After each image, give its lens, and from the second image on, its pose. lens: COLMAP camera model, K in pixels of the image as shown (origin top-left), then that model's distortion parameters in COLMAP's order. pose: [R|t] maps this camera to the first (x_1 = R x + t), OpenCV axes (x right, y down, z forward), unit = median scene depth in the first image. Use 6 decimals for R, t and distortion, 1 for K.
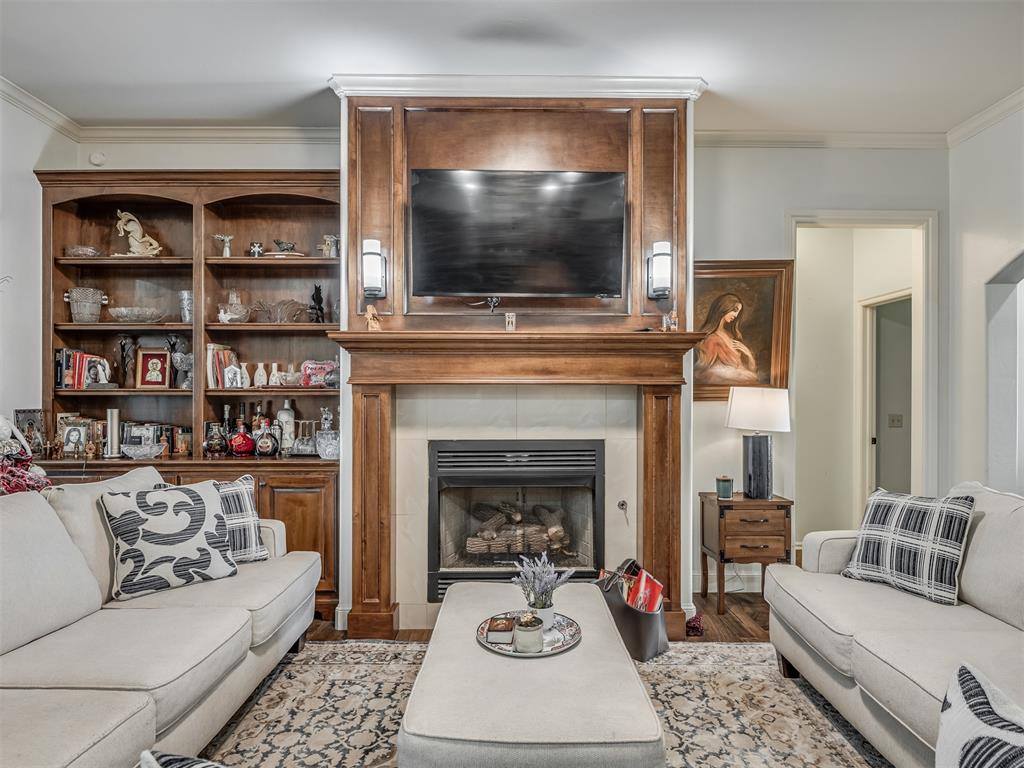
lens RADIAL K [[607.2, 0, 503.5], [0, 607.2, 396.3], [0, 0, 1]] dist [-0.004145, -0.002721]
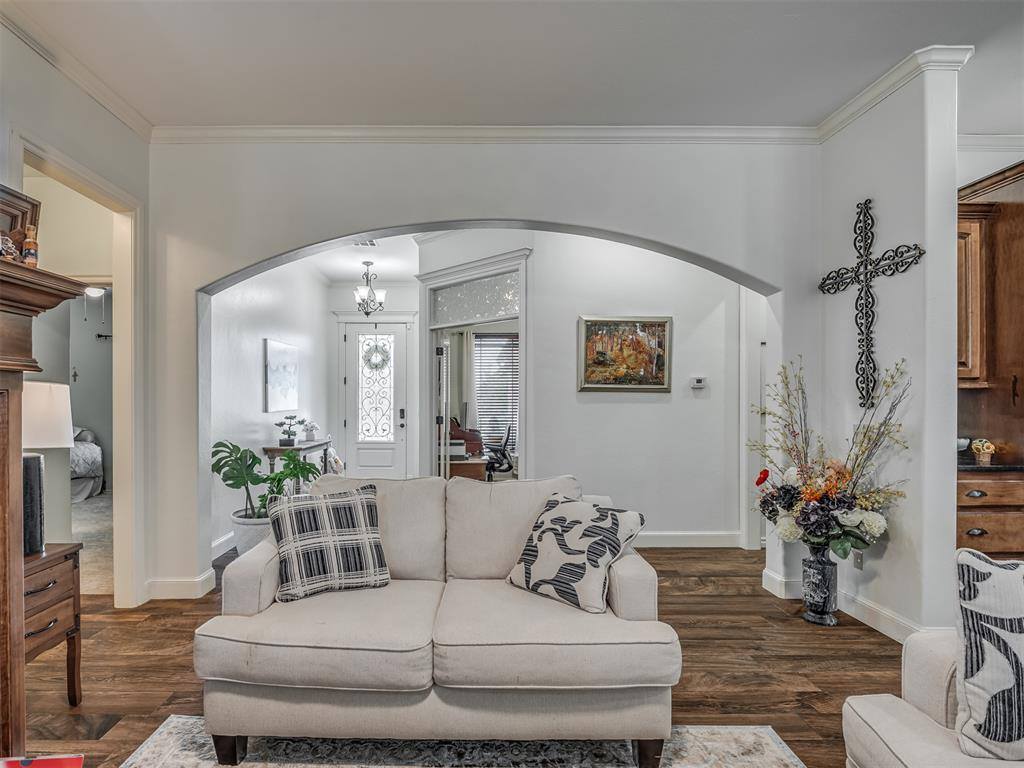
lens RADIAL K [[557.2, 0, 485.4], [0, 557.2, 399.6], [0, 0, 1]] dist [-0.023222, 0.000791]
pose [[-0.020418, 0.003675, 0.999785, -0.177771], [0.001910, 0.999992, -0.003637, 0.007672], [-0.999790, 0.001836, -0.020425, 0.539936]]
